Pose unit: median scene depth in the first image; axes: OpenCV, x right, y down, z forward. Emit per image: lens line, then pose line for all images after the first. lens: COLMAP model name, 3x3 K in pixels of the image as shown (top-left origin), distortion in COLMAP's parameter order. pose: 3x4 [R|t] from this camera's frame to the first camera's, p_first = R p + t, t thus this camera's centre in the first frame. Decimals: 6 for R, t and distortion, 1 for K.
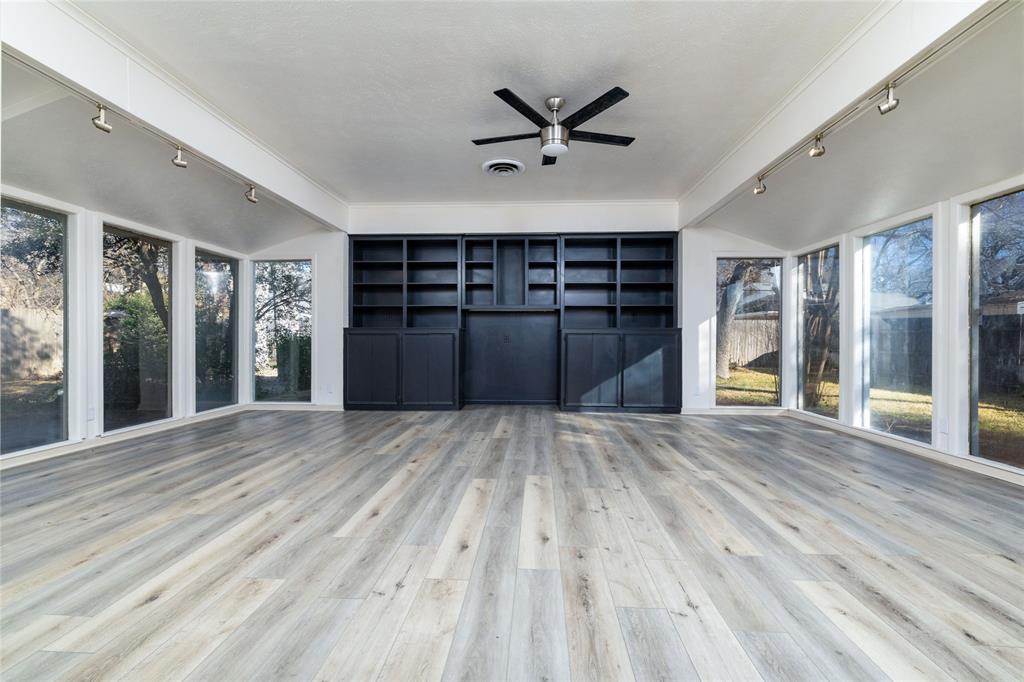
lens RADIAL K [[442.7, 0, 516.8], [0, 442.7, 339.9], [0, 0, 1]] dist [-0.001438, -0.000033]
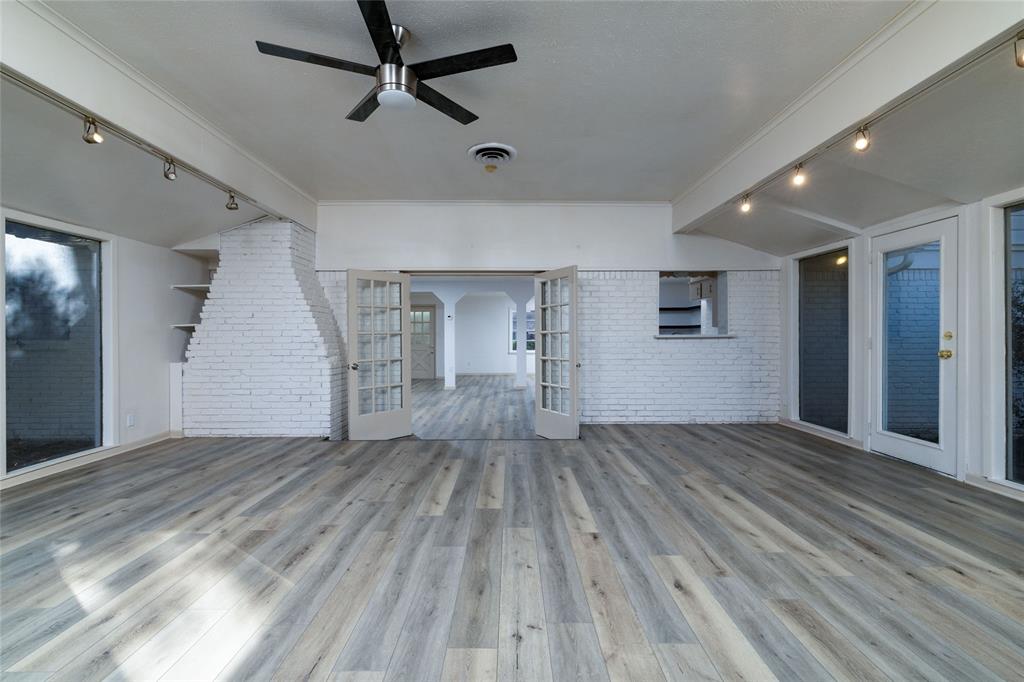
lens RADIAL K [[442.7, 0, 511.2], [0, 442.7, 339.5], [0, 0, 1]] dist [-0.001438, -0.000033]
pose [[-0.998741, 0.000574, -0.050160, -0.065514], [-0.000028, 0.999928, 0.012000, -0.050267], [0.050164, 0.011986, -0.998669, 1.766649]]
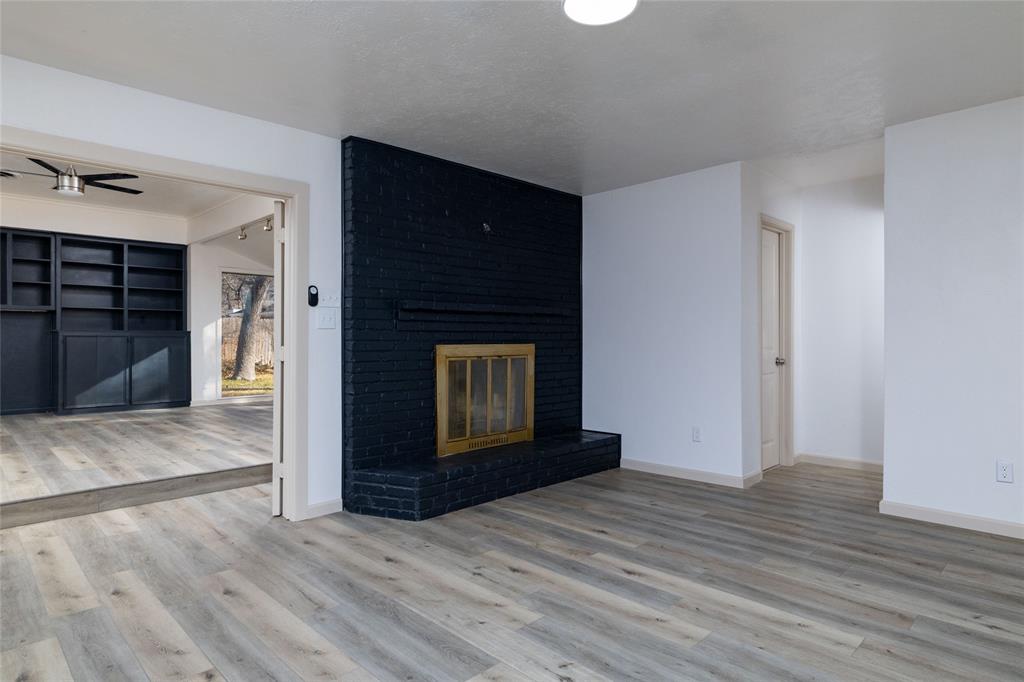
lens RADIAL K [[576.2, 0, 505.2], [0, 576.2, 335.3], [0, 0, 1]] dist [0.001071, -0.002344]
pose [[0.683305, -0.000428, 0.730133, -0.259845], [0.010294, 0.999906, -0.009047, 0.009835], [-0.730061, 0.013698, 0.683245, -0.995479]]
